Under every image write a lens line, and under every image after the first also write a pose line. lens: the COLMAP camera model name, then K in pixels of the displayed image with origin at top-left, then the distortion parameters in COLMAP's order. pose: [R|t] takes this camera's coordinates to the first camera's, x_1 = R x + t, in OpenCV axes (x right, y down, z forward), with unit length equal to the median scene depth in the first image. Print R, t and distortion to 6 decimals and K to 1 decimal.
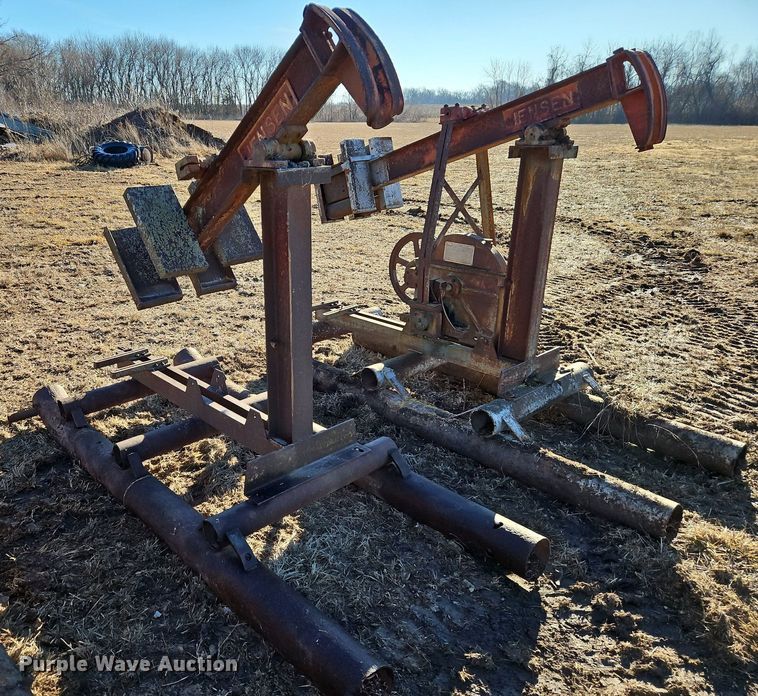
lens RADIAL K [[604.8, 0, 376.8], [0, 604.8, 344.2], [0, 0, 1]] dist [0.078176, -0.096161]
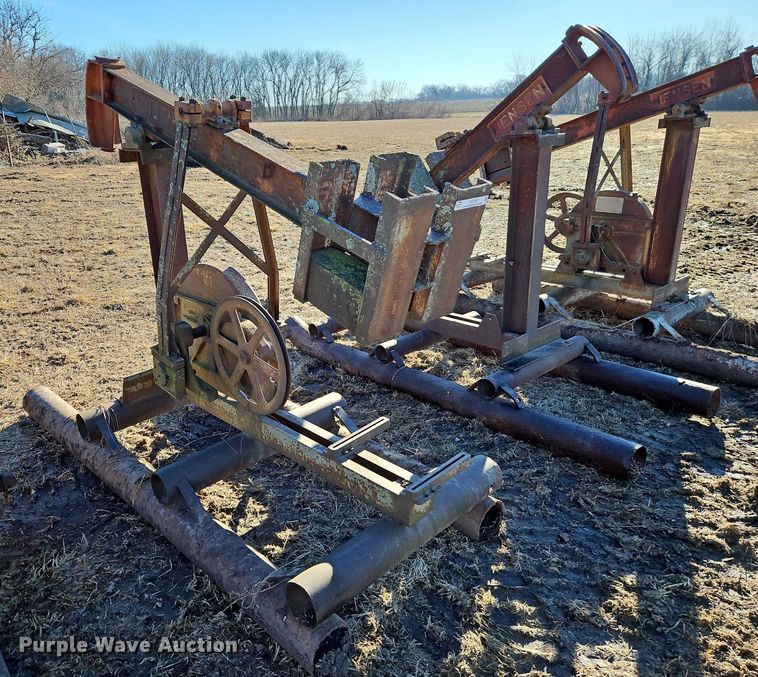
lens RADIAL K [[599.2, 0, 379.0], [0, 599.2, 338.5], [0, 0, 1]] dist [0.042204, -0.053582]
pose [[0.999385, -0.023299, -0.026225, -0.275938], [0.023281, 0.999728, -0.000993, 0.105005], [0.026241, 0.000382, 0.999656, -0.249865]]
